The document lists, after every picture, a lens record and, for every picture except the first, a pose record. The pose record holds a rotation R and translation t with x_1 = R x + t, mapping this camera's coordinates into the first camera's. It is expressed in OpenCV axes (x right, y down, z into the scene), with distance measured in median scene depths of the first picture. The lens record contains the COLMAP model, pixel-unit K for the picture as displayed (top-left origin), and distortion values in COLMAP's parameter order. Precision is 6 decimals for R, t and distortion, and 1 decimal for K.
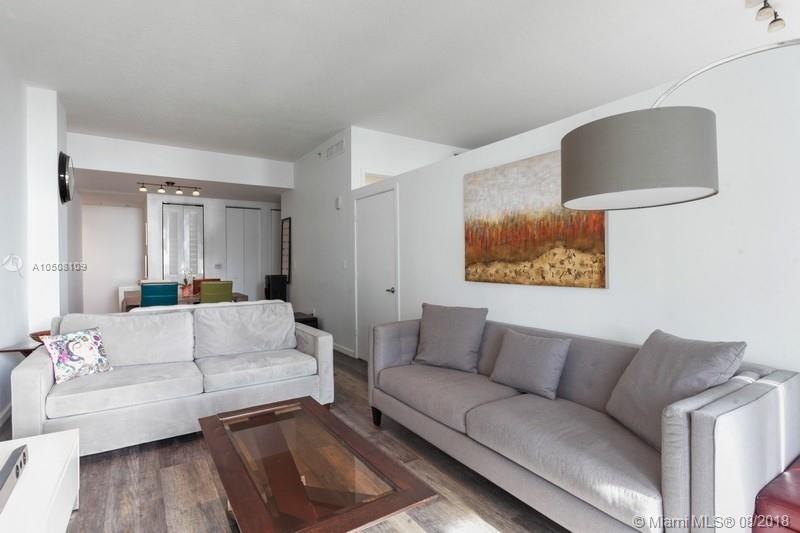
lens RADIAL K [[416.9, 0, 400.0], [0, 416.9, 266.5], [0, 0, 1]] dist [-0.001523, -0.000116]
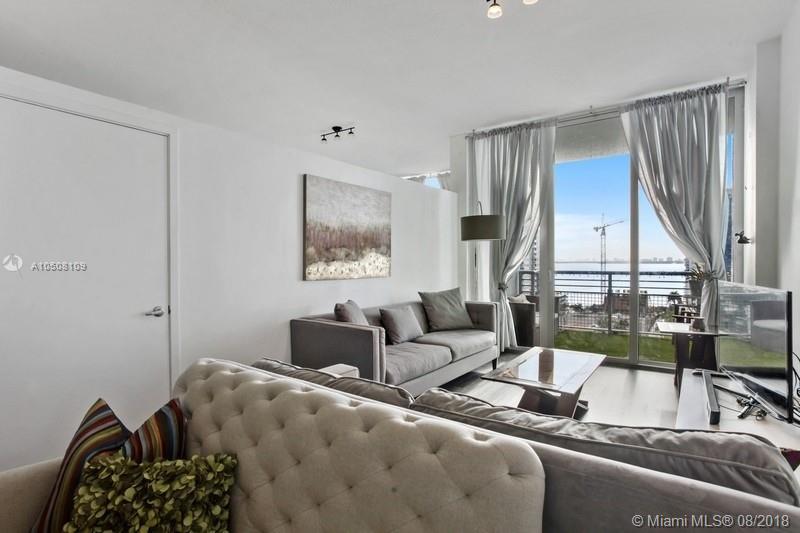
lens RADIAL K [[416.9, 0, 400.0], [0, 416.9, 266.5], [0, 0, 1]] dist [-0.001523, -0.000116]
pose [[-0.395011, -0.005563, 0.918659, -0.942570], [0.013369, 0.999841, 0.011804, -0.008353], [-0.918579, 0.016945, -0.394874, 1.327971]]
